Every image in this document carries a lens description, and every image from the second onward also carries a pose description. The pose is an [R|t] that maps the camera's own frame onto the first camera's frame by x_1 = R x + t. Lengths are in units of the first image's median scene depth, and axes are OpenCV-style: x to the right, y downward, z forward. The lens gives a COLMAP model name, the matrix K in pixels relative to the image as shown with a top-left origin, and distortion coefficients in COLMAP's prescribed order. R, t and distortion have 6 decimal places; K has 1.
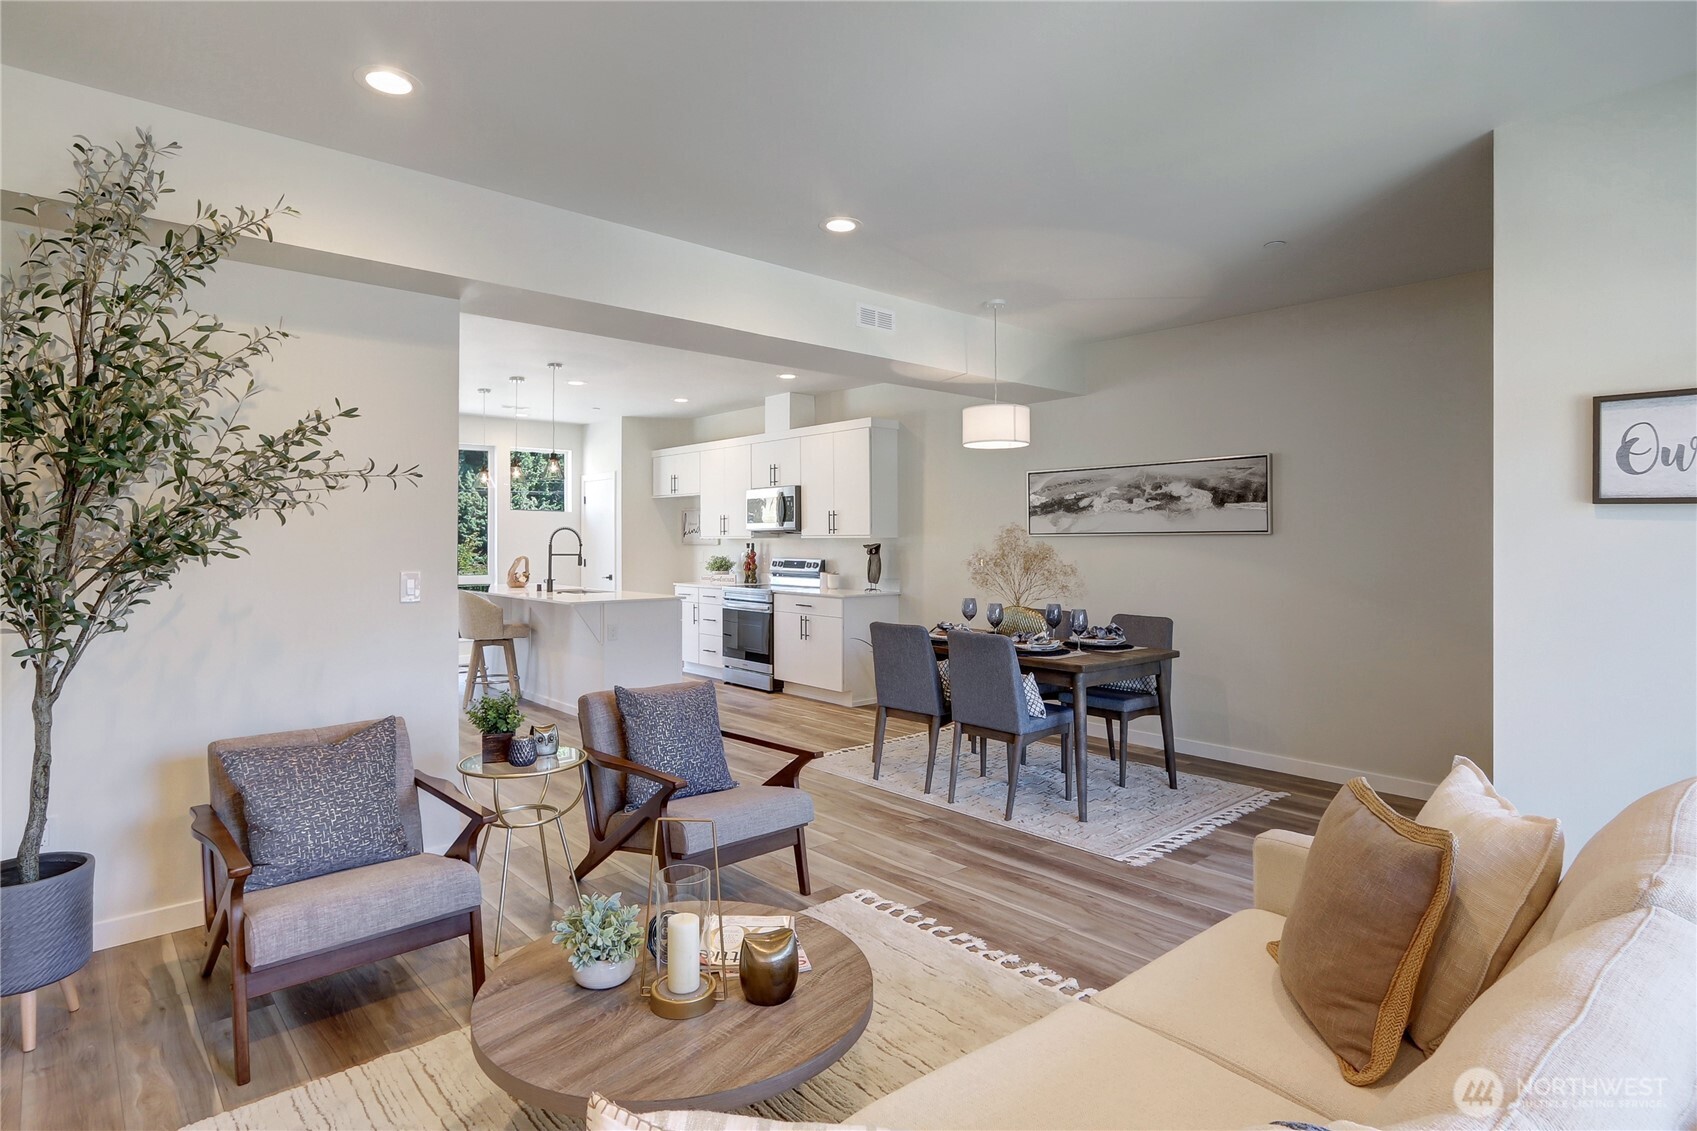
lens RADIAL K [[896.1, 0, 875.8], [0, 896.1, 564.5], [0, 0, 1]] dist [-0.037107, 0.000235]
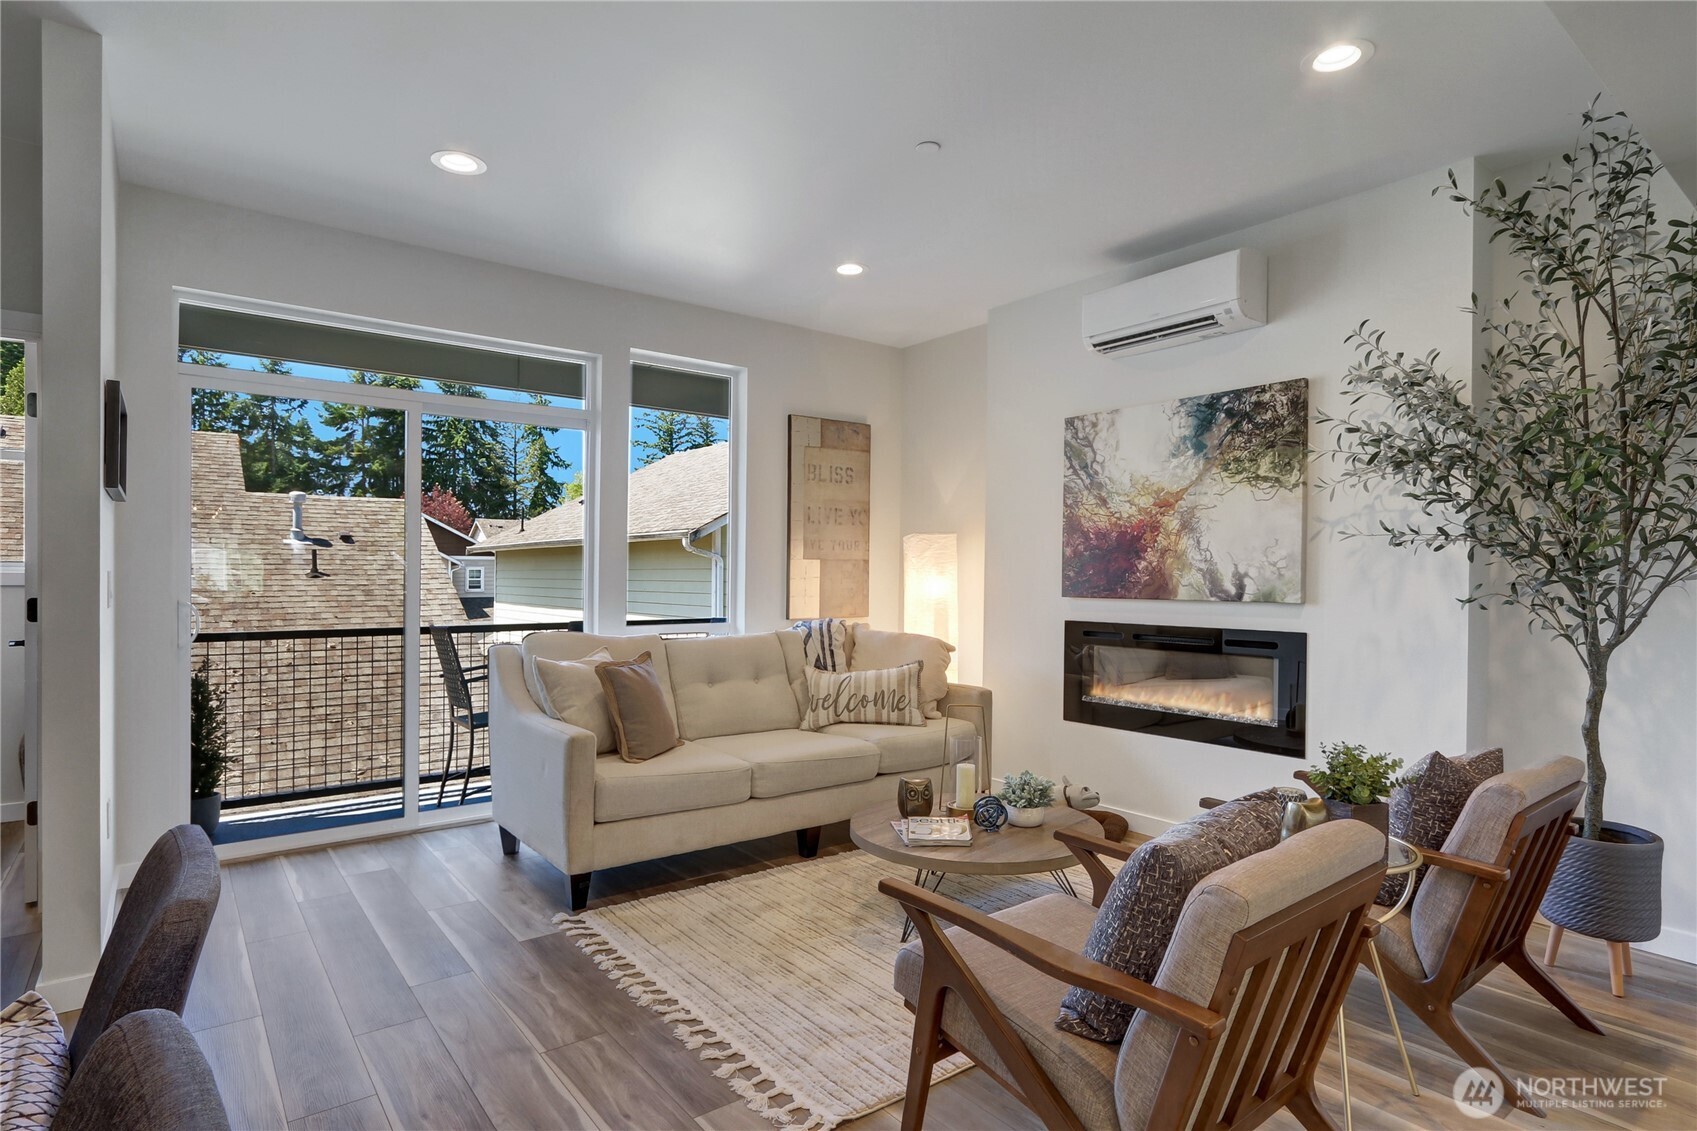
lens RADIAL K [[896.1, 0, 875.8], [0, 896.1, 564.5], [0, 0, 1]] dist [-0.037107, 0.000235]
pose [[-0.997514, -0.006864, 0.070134, -0.060283], [-0.005939, 0.999893, 0.013394, -0.003329], [-0.070218, 0.012944, -0.997448, 0.963762]]
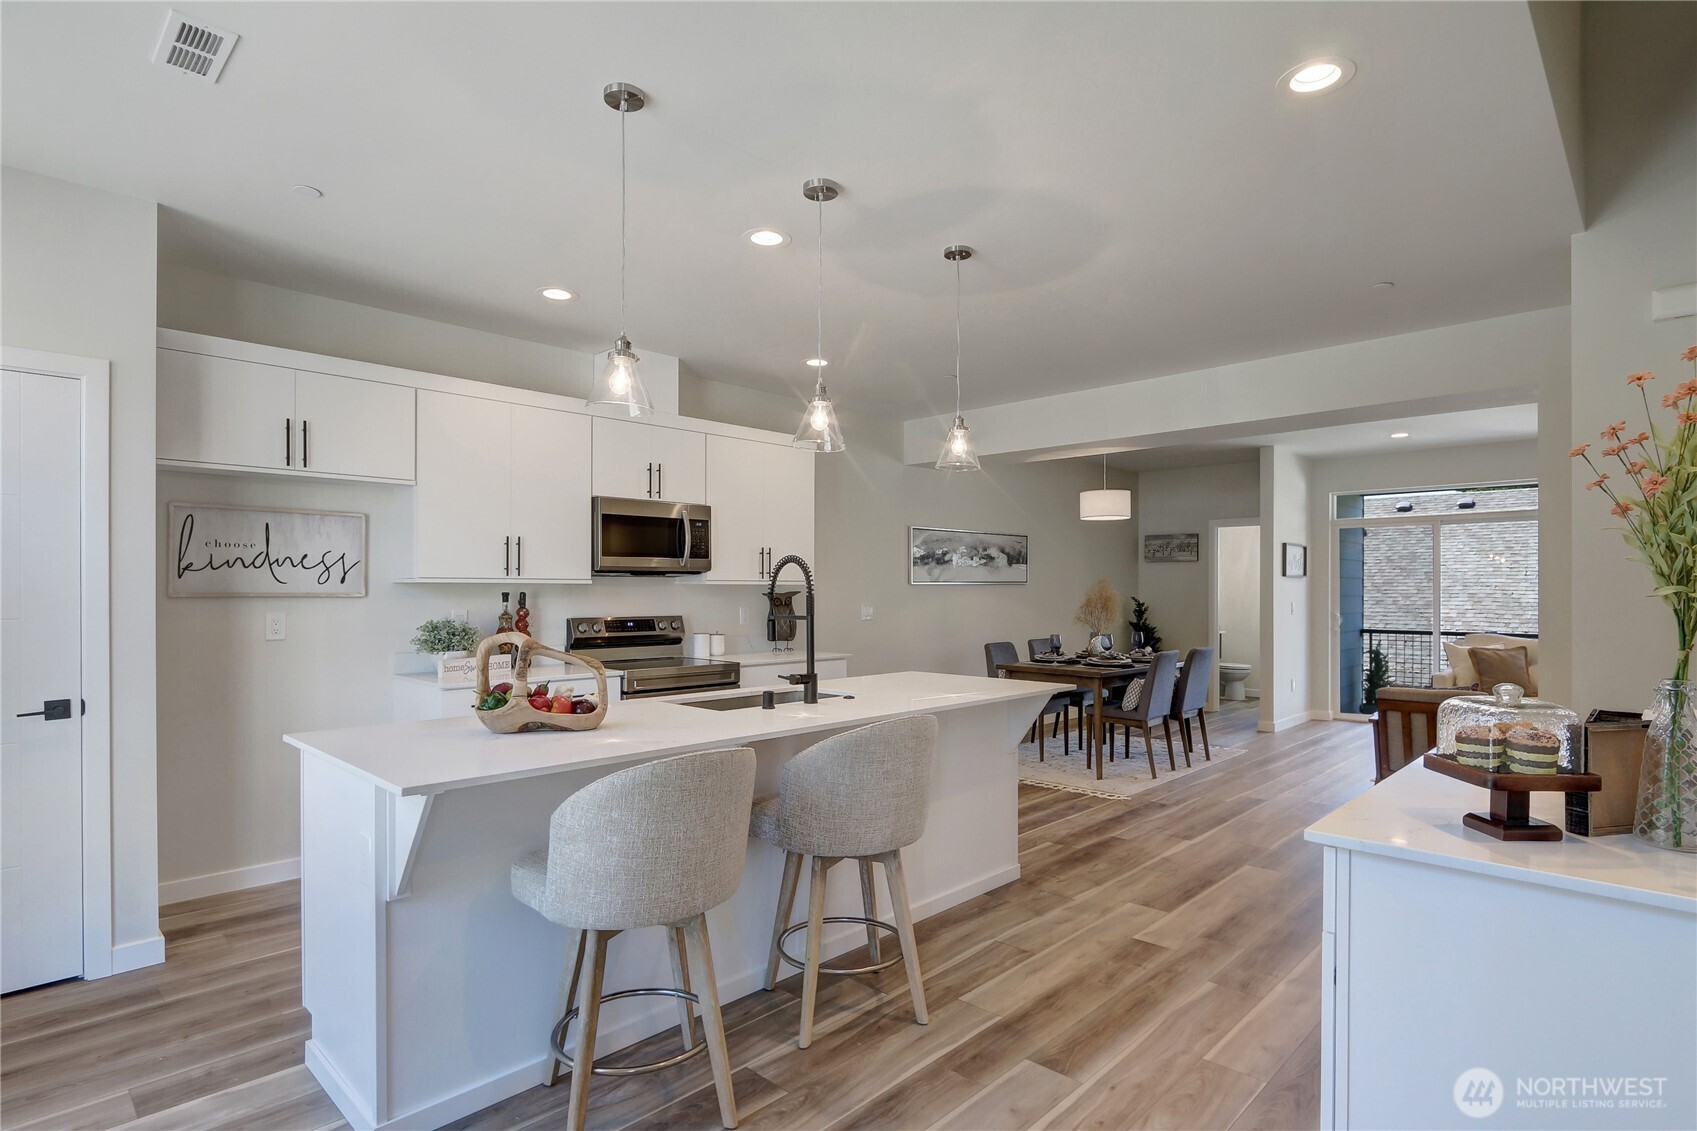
lens RADIAL K [[862.7, 0, 845.0], [0, 862.7, 593.2], [0, 0, 1]] dist [0.000410, 0.000054]
pose [[-0.057244, -0.007204, 0.998334, -1.070365], [0.024284, 0.999668, 0.008606, -0.036983], [-0.998065, 0.024736, -0.057050, 1.356894]]
